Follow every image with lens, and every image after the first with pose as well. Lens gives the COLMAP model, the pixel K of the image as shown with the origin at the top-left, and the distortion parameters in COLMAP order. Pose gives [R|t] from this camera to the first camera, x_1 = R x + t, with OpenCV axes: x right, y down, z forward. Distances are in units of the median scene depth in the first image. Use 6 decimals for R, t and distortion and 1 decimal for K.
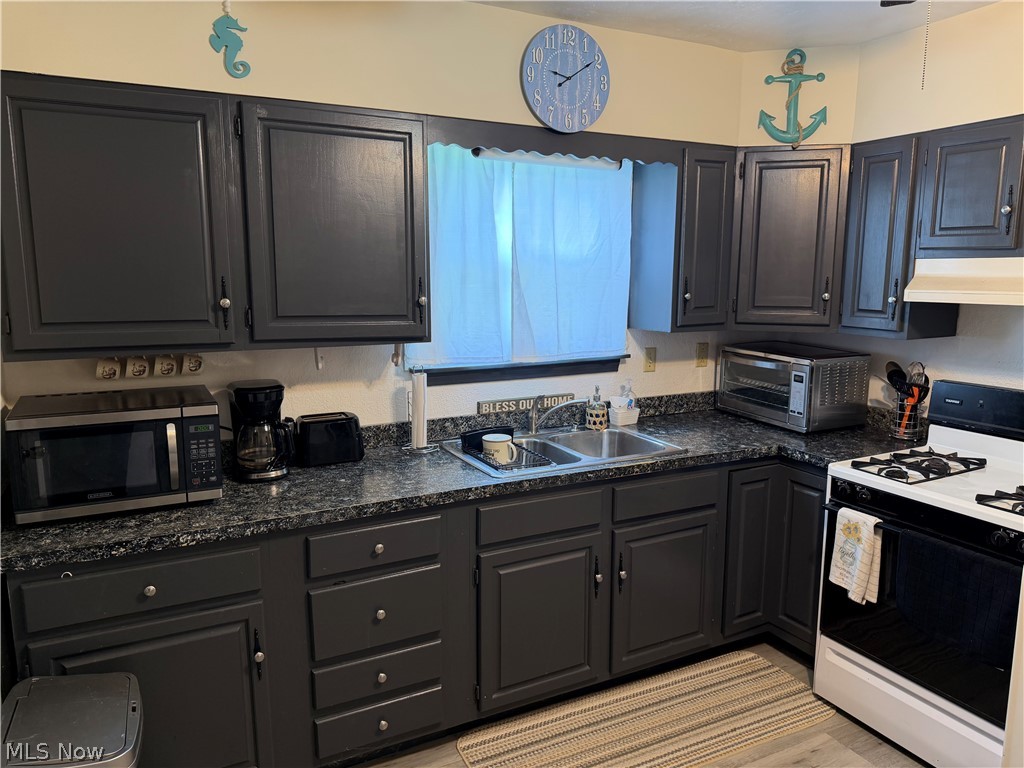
lens RADIAL K [[719.1, 0, 513.1], [0, 719.1, 379.9], [0, 0, 1]] dist [0.047792, -0.060705]
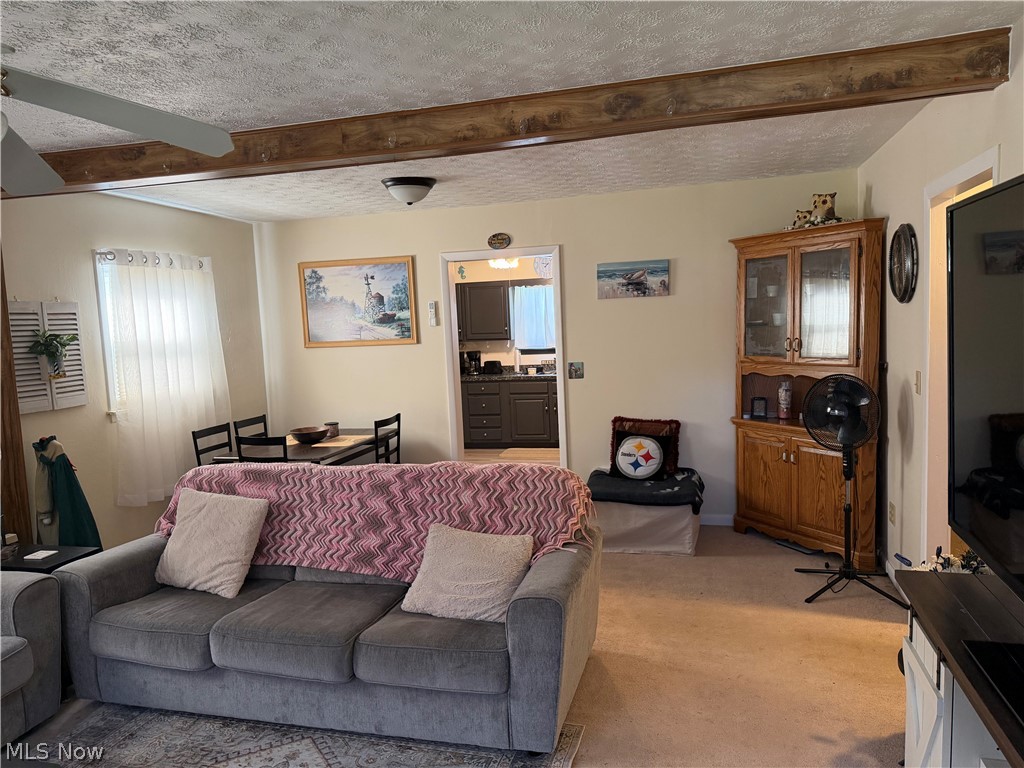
lens RADIAL K [[719.1, 0, 513.1], [0, 719.1, 379.9], [0, 0, 1]] dist [0.047792, -0.060705]
pose [[0.742936, 0.019556, -0.669077, 2.110362], [-0.052034, 0.998236, -0.028601, 0.227598], [0.667337, 0.056063, 0.742643, -1.518650]]
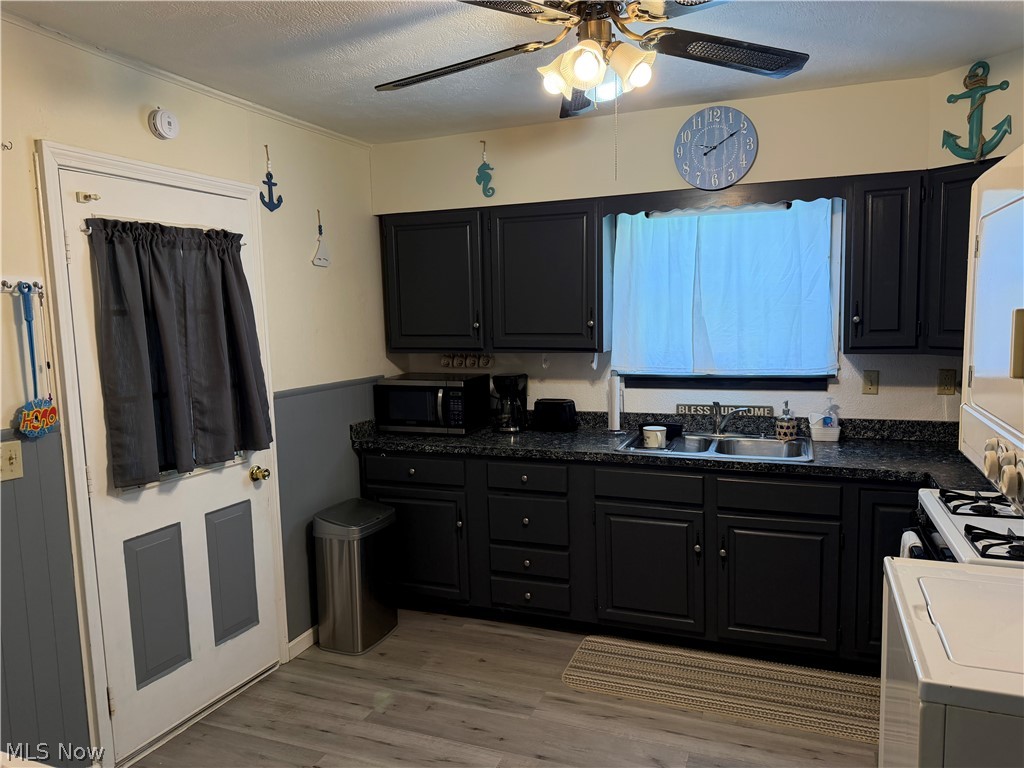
lens RADIAL K [[719.1, 0, 513.1], [0, 719.1, 379.9], [0, 0, 1]] dist [0.047792, -0.060705]
pose [[0.661744, 0.055211, -0.747694, 0.759829], [-0.088741, 0.996042, -0.004990, 0.021865], [0.744460, 0.069653, 0.664024, -0.064696]]
